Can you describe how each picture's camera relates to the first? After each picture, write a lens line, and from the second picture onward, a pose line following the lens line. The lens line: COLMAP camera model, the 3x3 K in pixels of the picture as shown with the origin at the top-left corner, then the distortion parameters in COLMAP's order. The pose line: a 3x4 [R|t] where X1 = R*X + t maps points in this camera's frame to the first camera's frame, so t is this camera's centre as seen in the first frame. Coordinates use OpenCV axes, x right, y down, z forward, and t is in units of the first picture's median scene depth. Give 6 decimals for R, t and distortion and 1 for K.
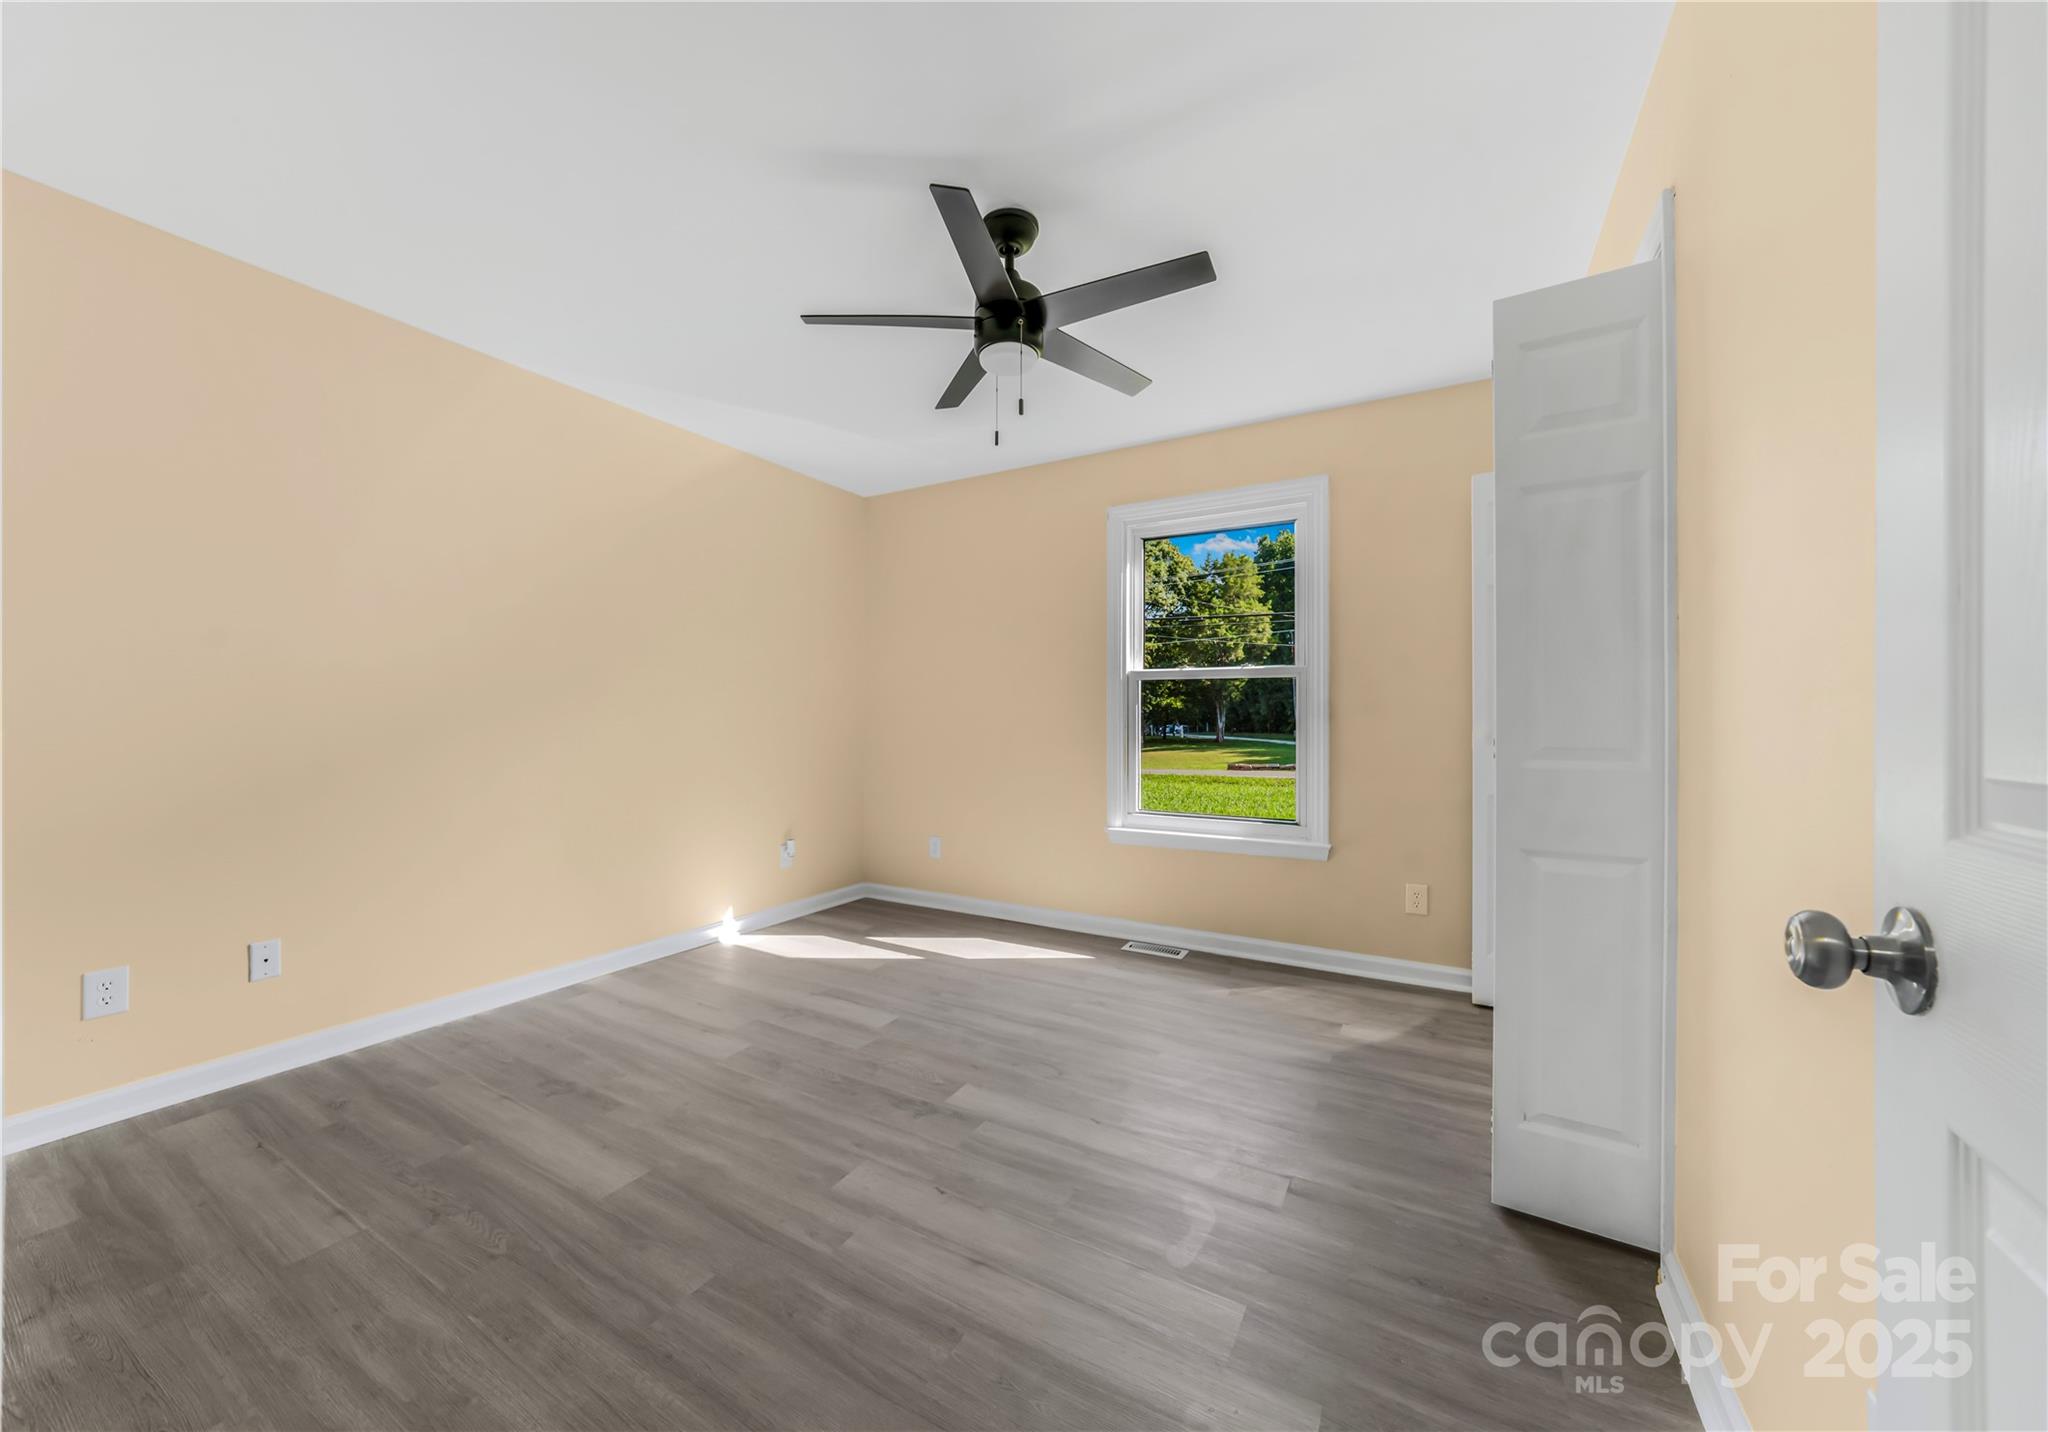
lens RADIAL K [[772.7, 0, 1016.6], [0, 772.7, 723.3], [0, 0, 1]] dist [-0.000178, -0.000037]
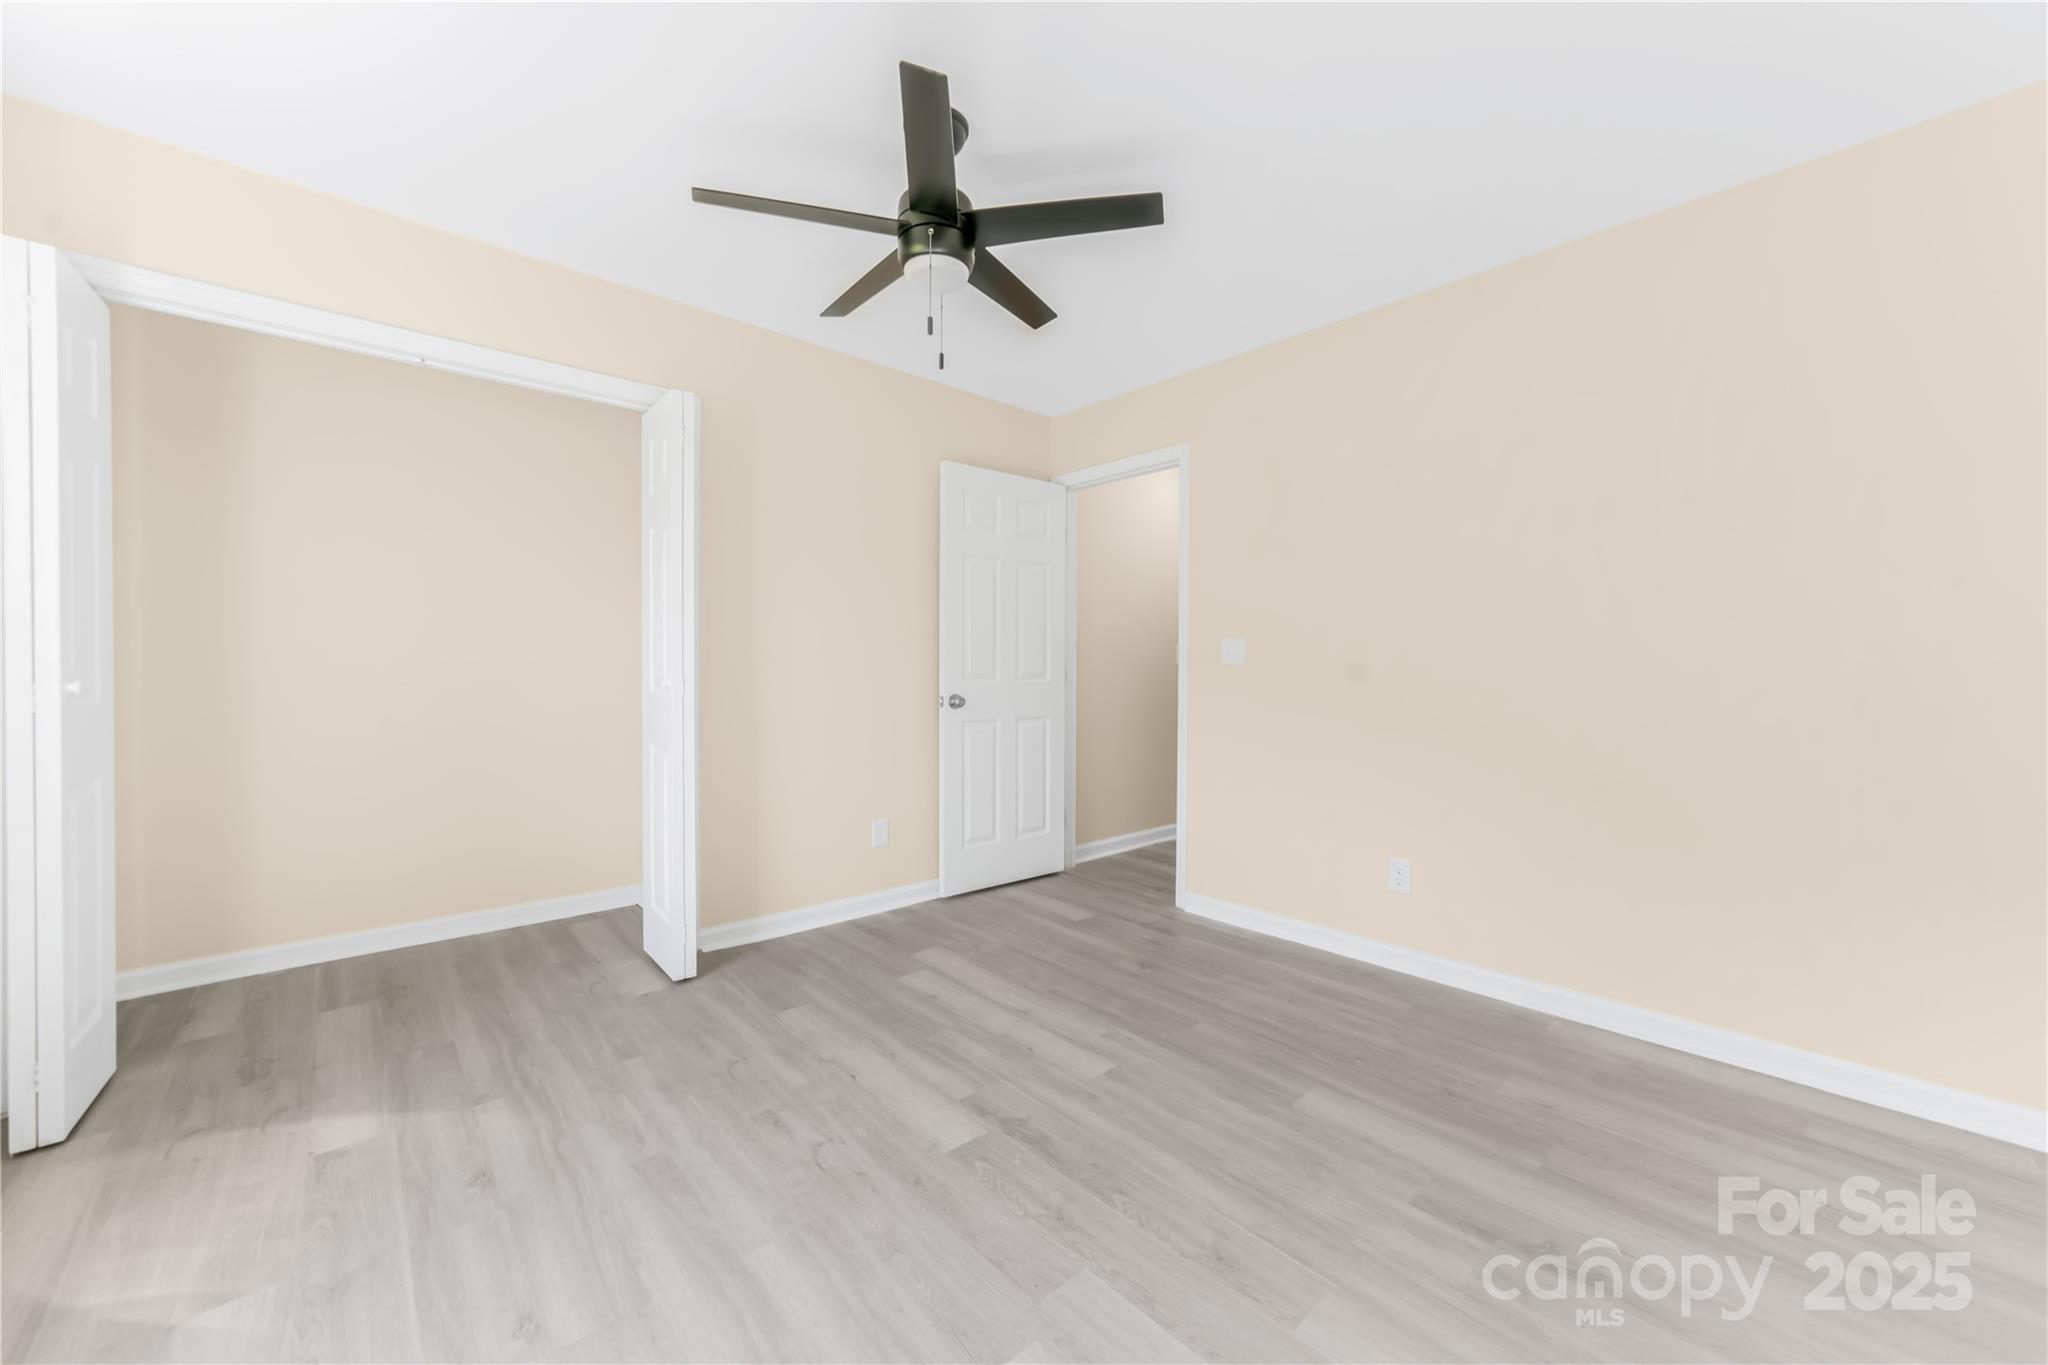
lens RADIAL K [[774.5, 0, 1024.0], [0, 774.5, 682.5], [0, 0, 1]] dist [-0.000017, -0.000016]
pose [[-0.946993, -0.008402, 0.321145, -0.450202], [-0.002459, 0.999818, 0.018904, -0.001841], [-0.321245, 0.017112, -0.946841, 2.029268]]
